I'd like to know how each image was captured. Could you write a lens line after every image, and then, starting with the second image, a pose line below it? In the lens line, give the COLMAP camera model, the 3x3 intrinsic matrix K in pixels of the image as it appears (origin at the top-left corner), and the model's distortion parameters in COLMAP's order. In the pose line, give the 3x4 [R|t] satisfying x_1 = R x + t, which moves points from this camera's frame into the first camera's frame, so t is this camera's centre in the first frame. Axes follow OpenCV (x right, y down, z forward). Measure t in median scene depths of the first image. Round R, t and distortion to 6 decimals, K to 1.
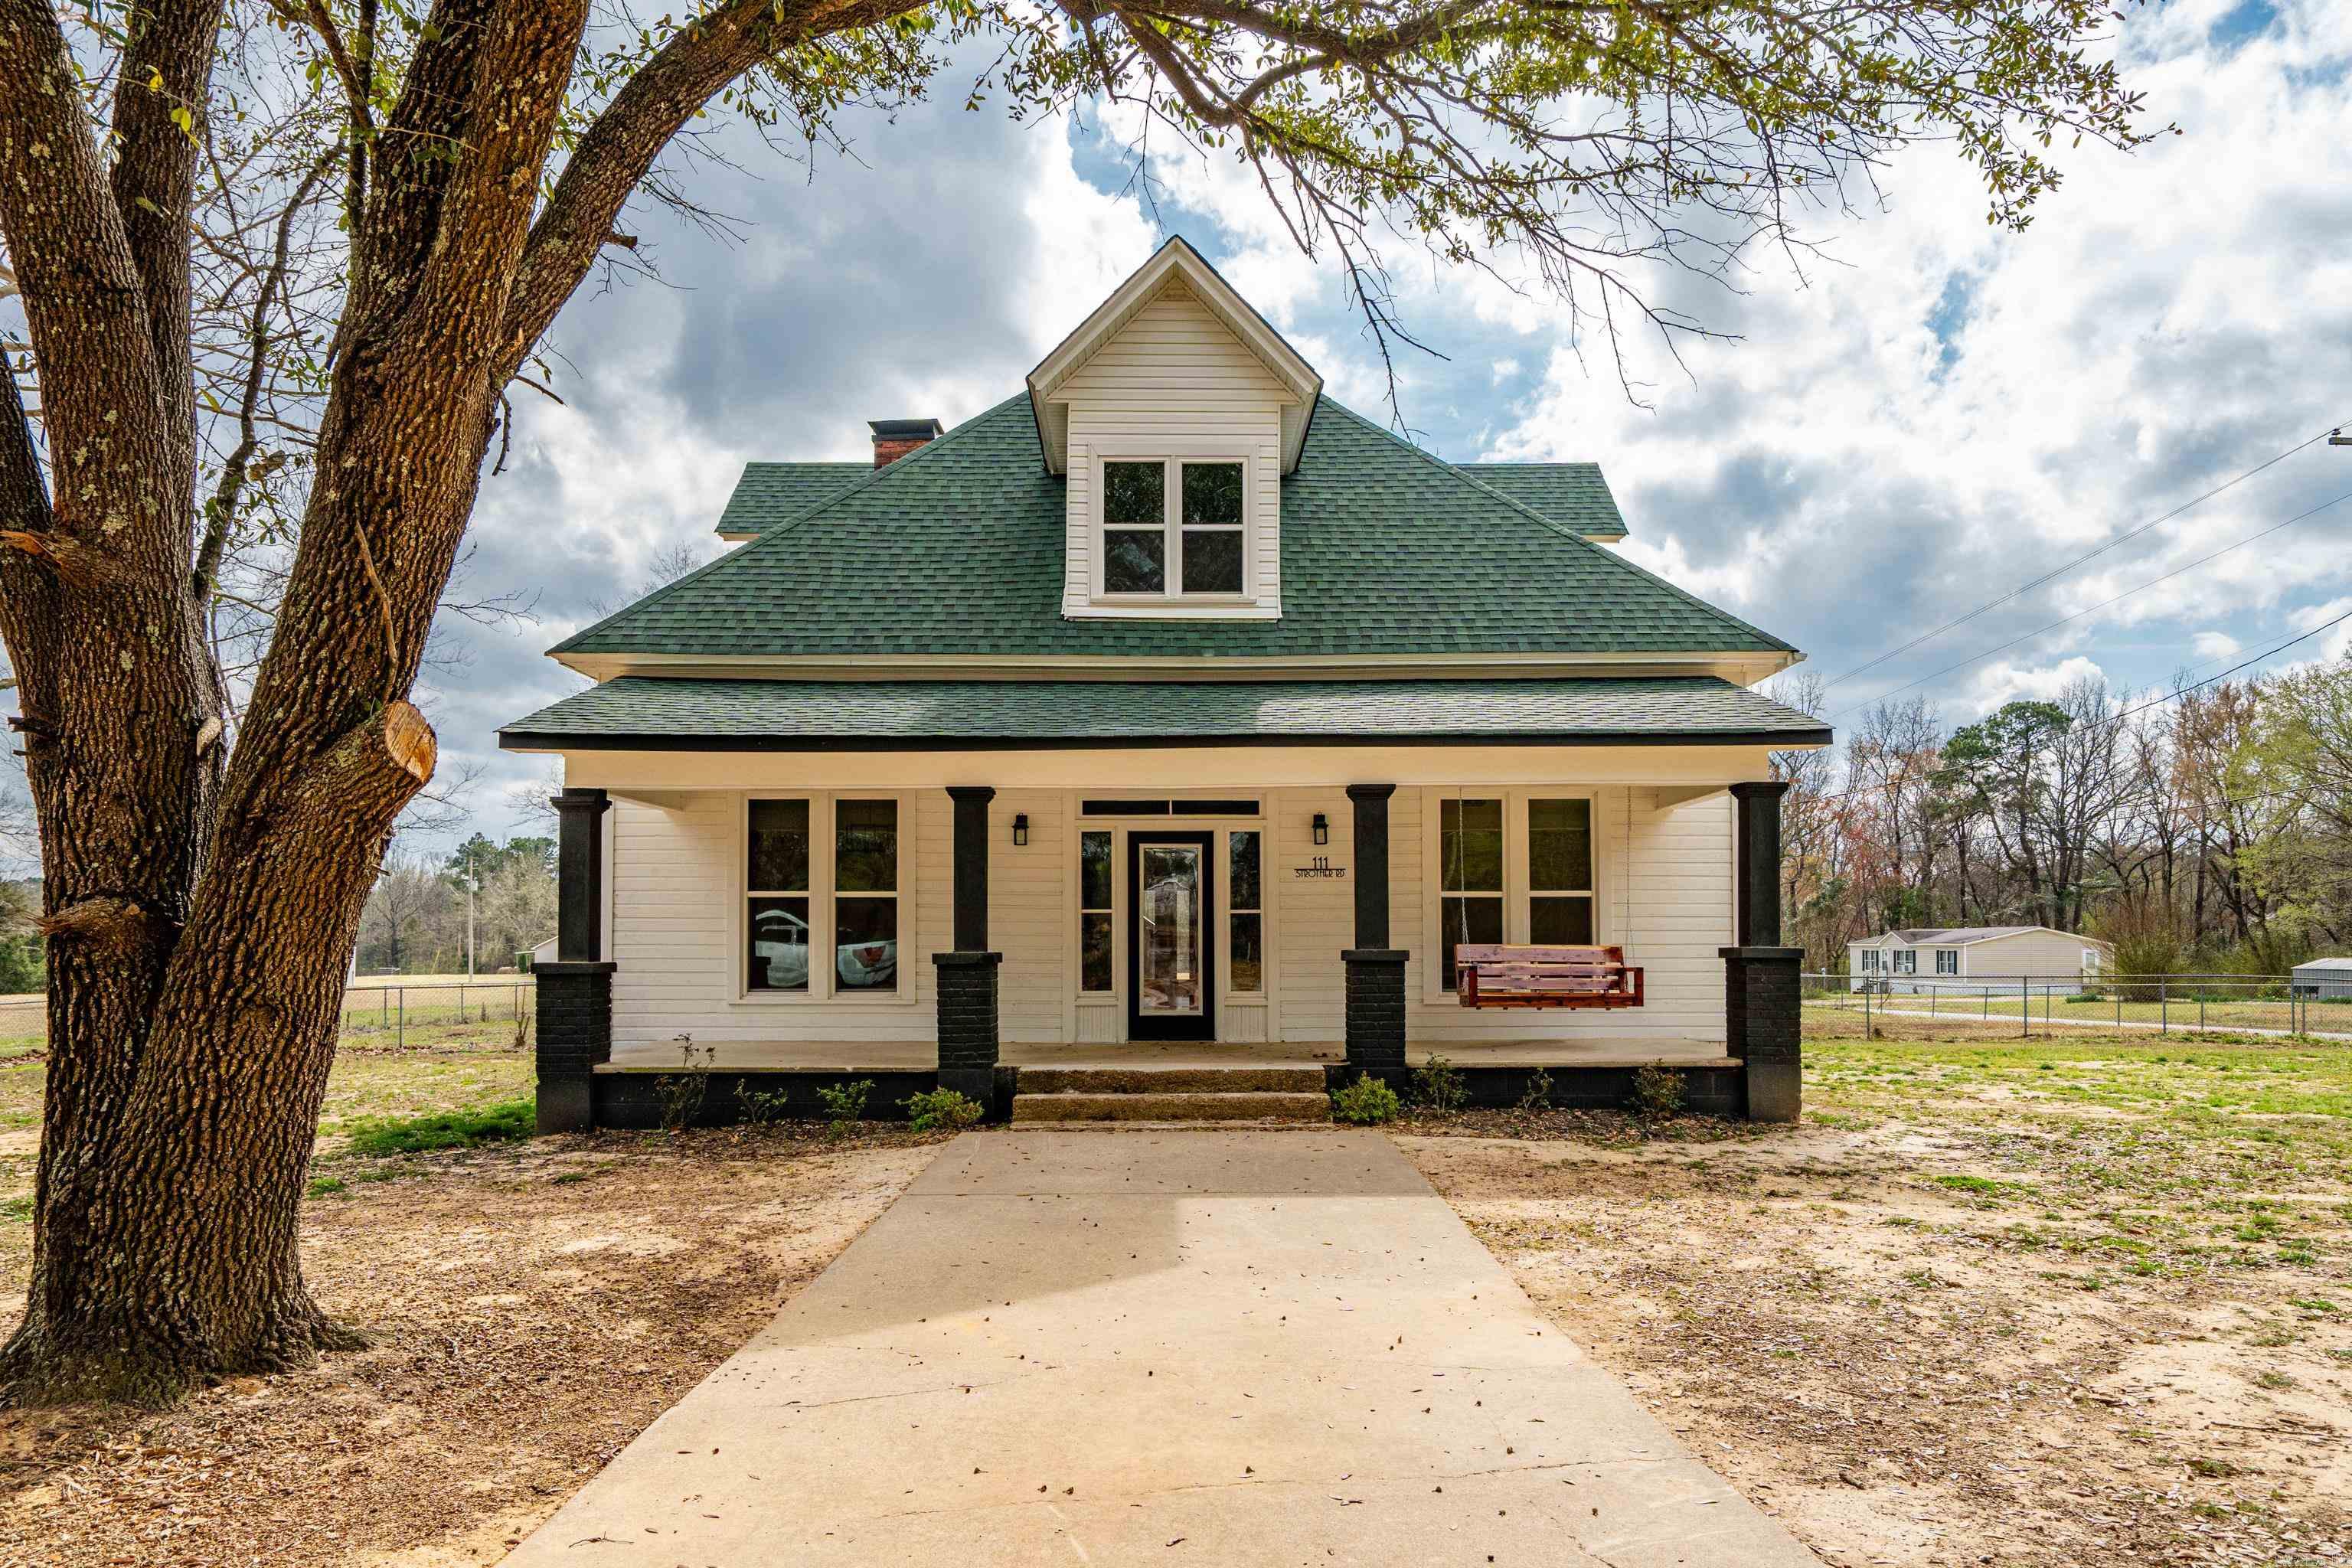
lens RADIAL K [[1476.6, 0, 1209.7], [0, 1476.6, 905.1], [0, 0, 1]] dist [0.001135, 0.000055]
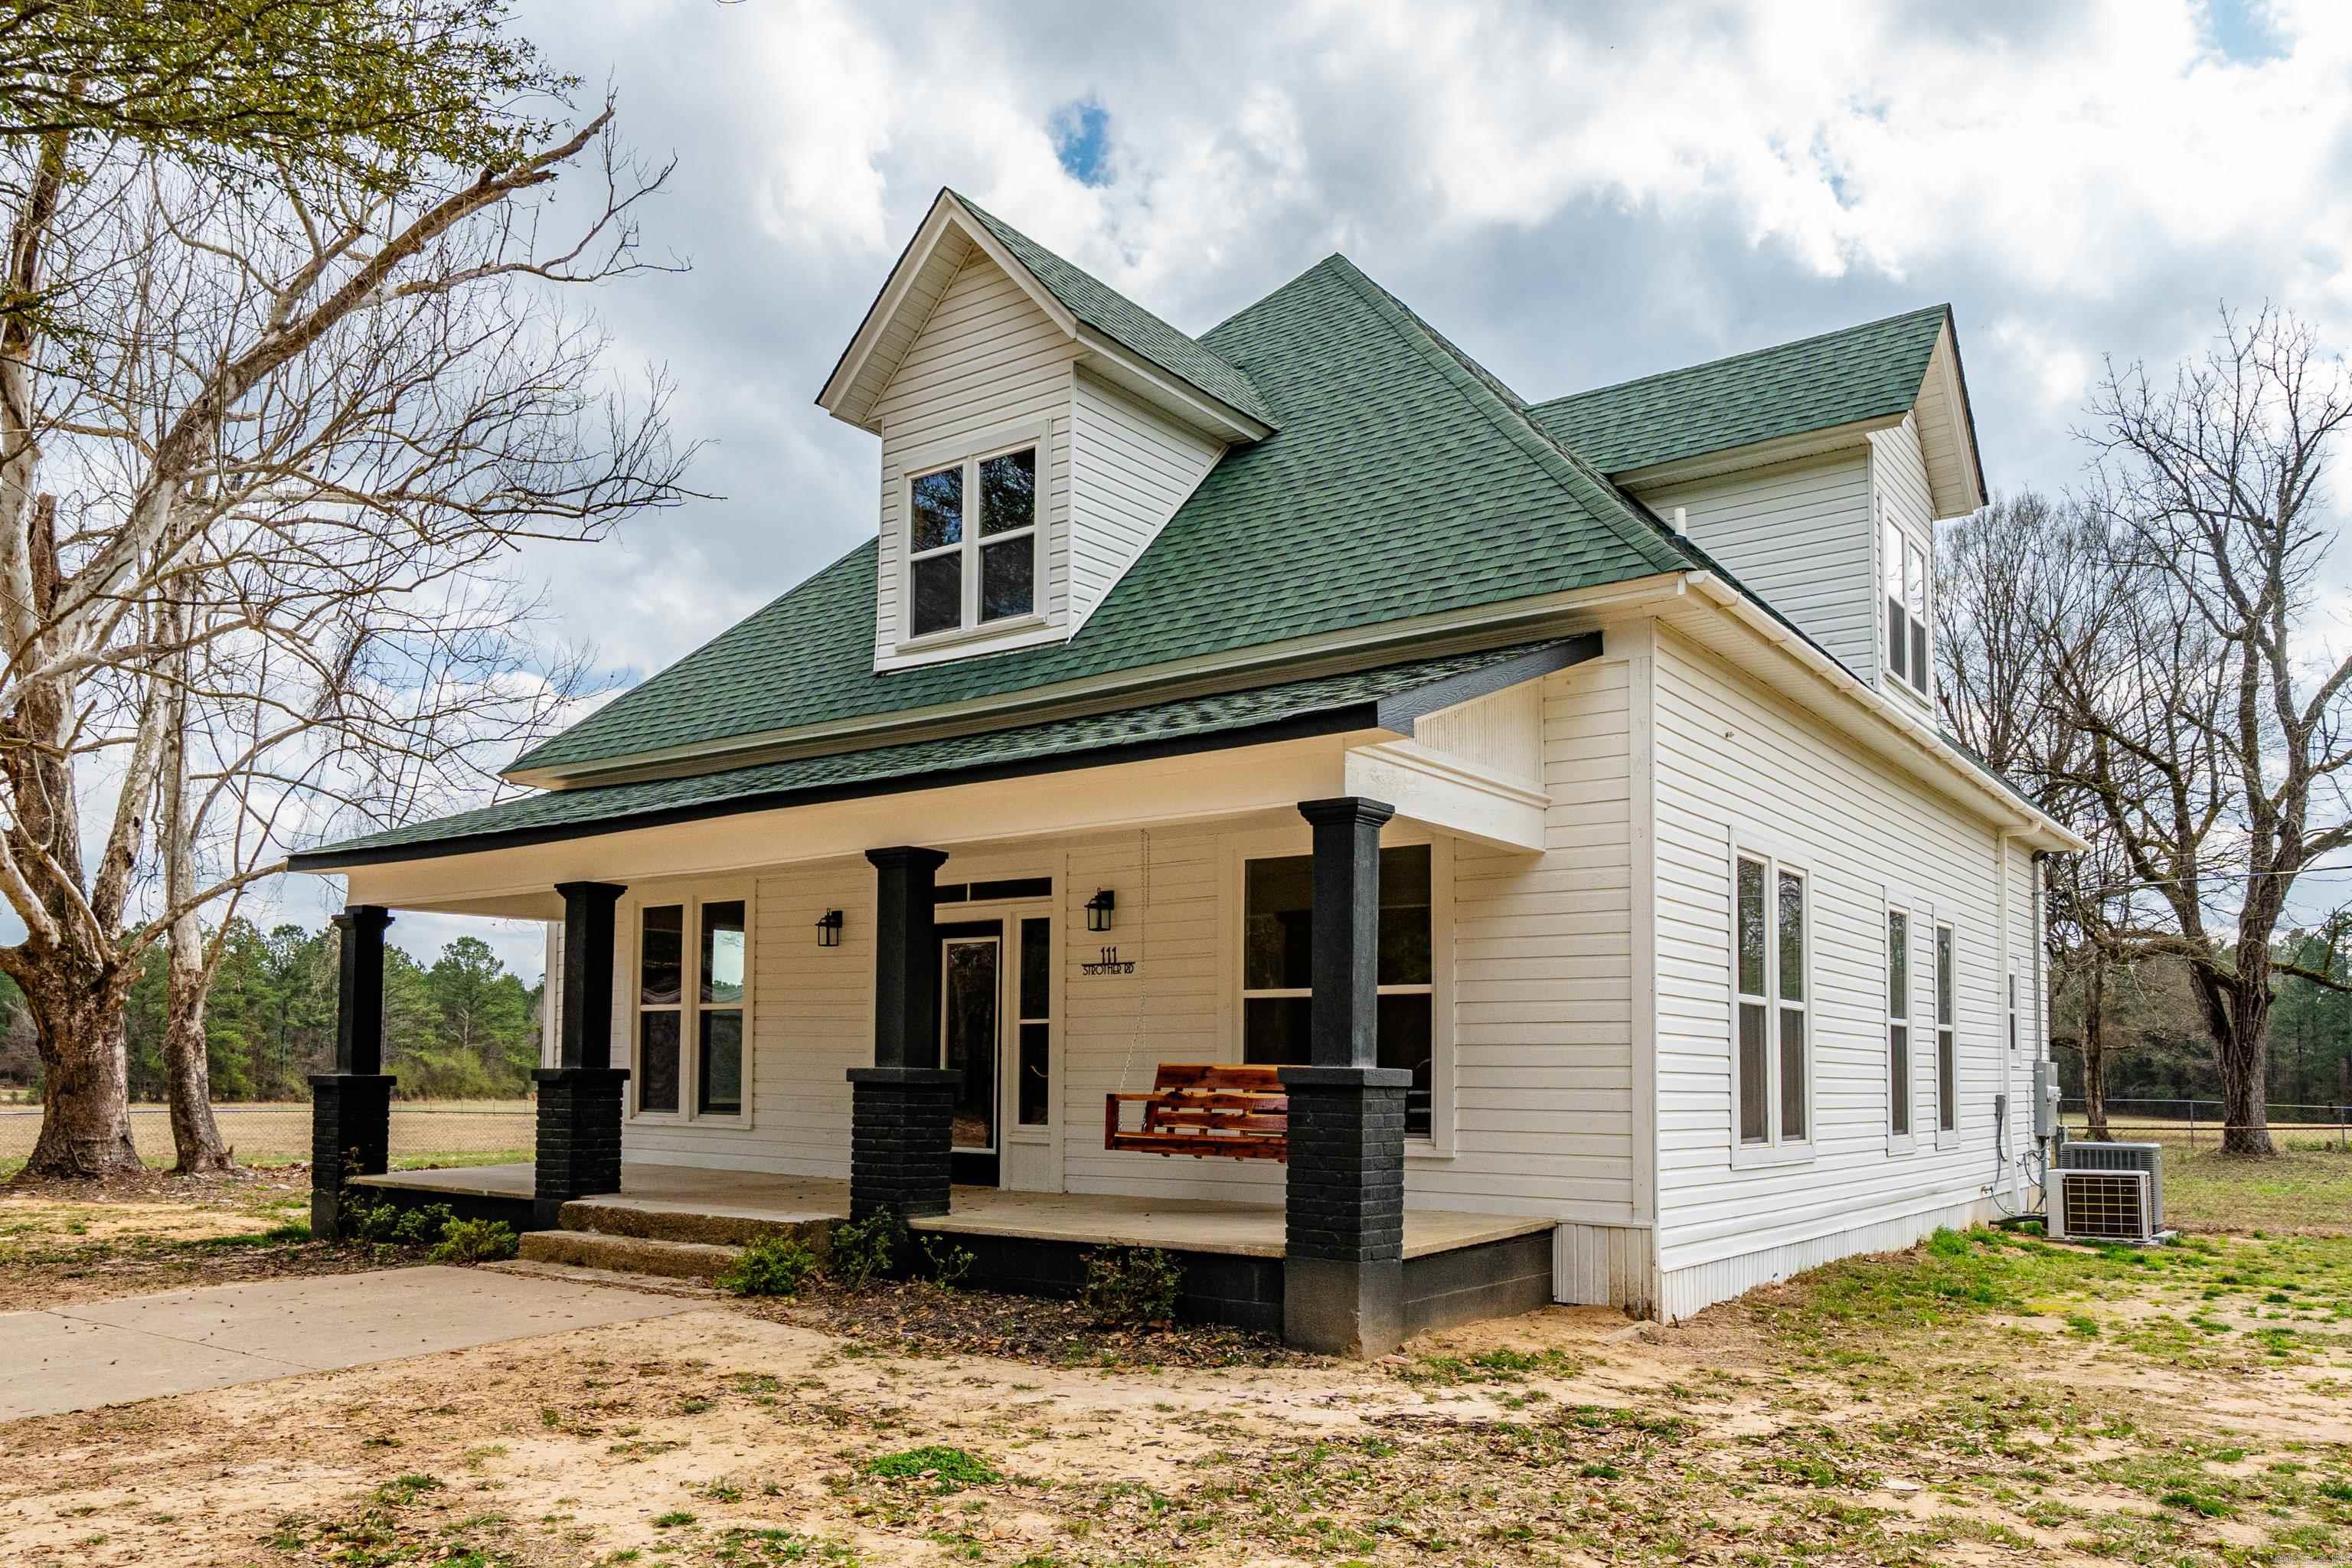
lens RADIAL K [[1761.7, 0, 1168.4], [0, 1761.7, 966.6], [0, 0, 1]] dist [-0.012123, -0.001591]
pose [[0.783222, -0.027117, -0.621151, 0.651421], [0.005764, 0.999322, -0.036359, 0.009709], [0.621716, 0.024897, 0.782847, 0.321888]]
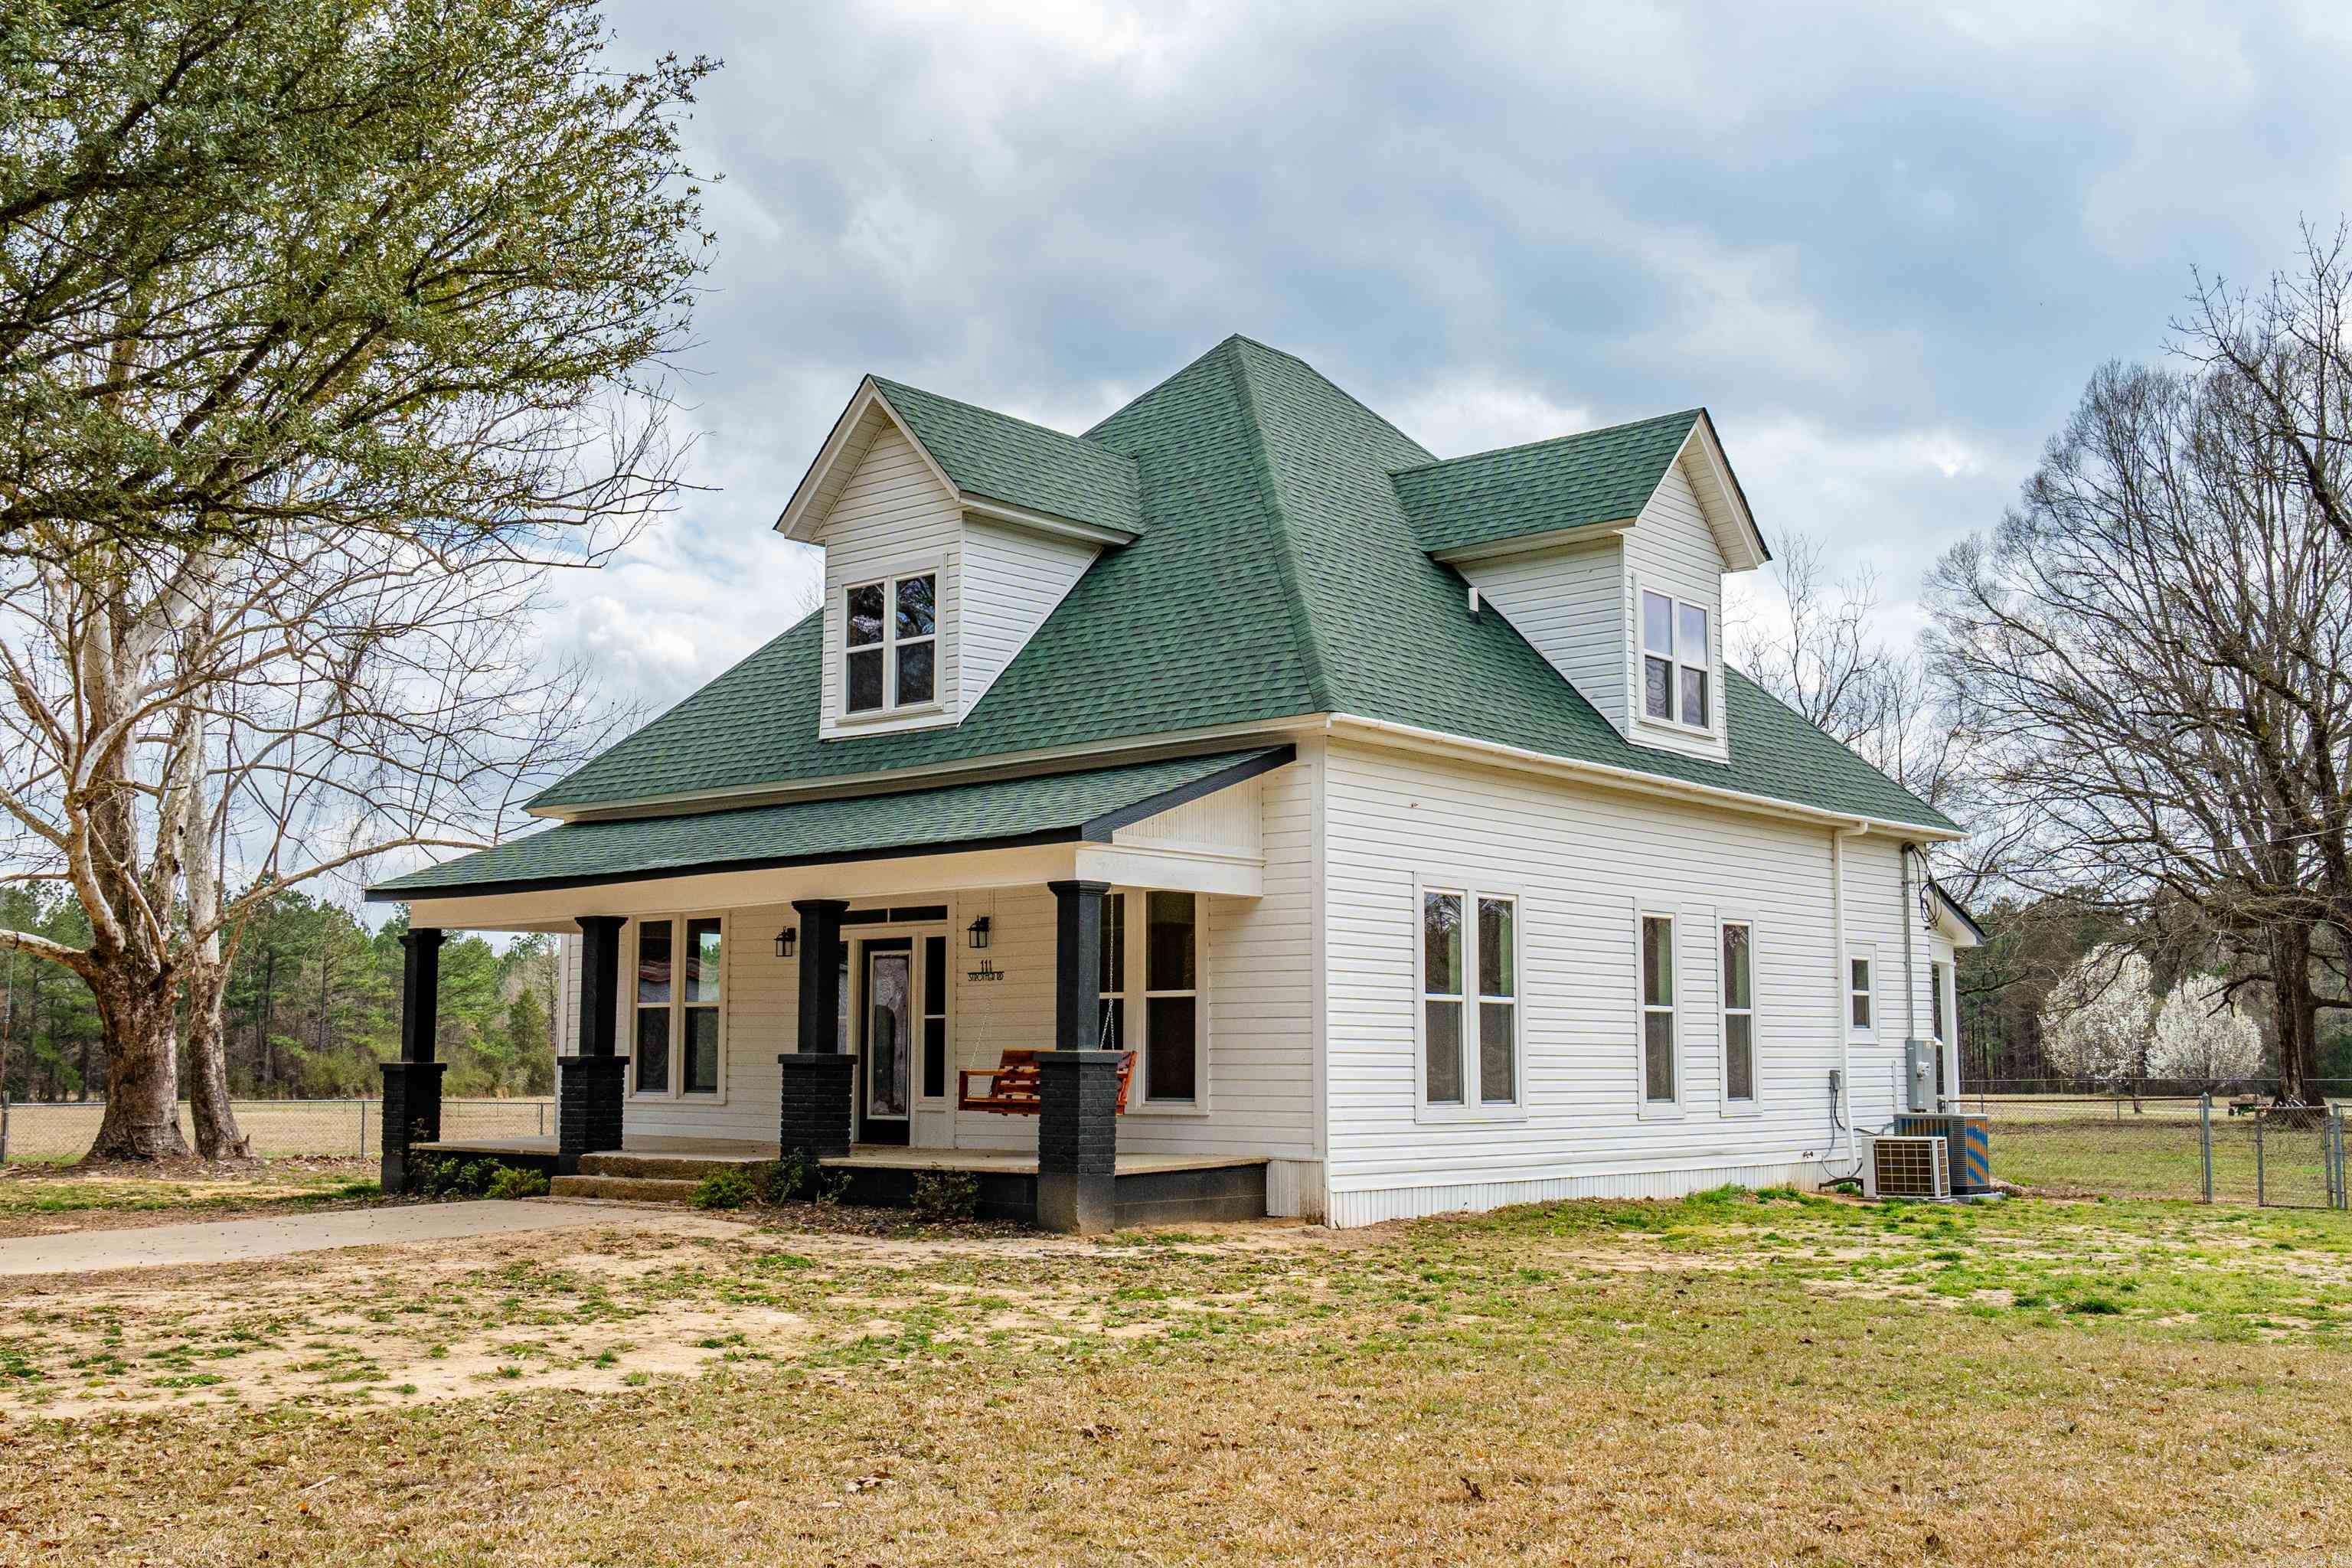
lens RADIAL K [[2387.7, 0, 1156.1], [0, 2387.7, 741.8], [0, 0, 1]] dist [-0.005289, 0.000000]
pose [[0.731704, -0.084978, -0.676305, 1.245906], [0.015395, 0.994006, -0.108241, -0.003348], [0.681449, 0.068788, 0.728626, -0.091987]]
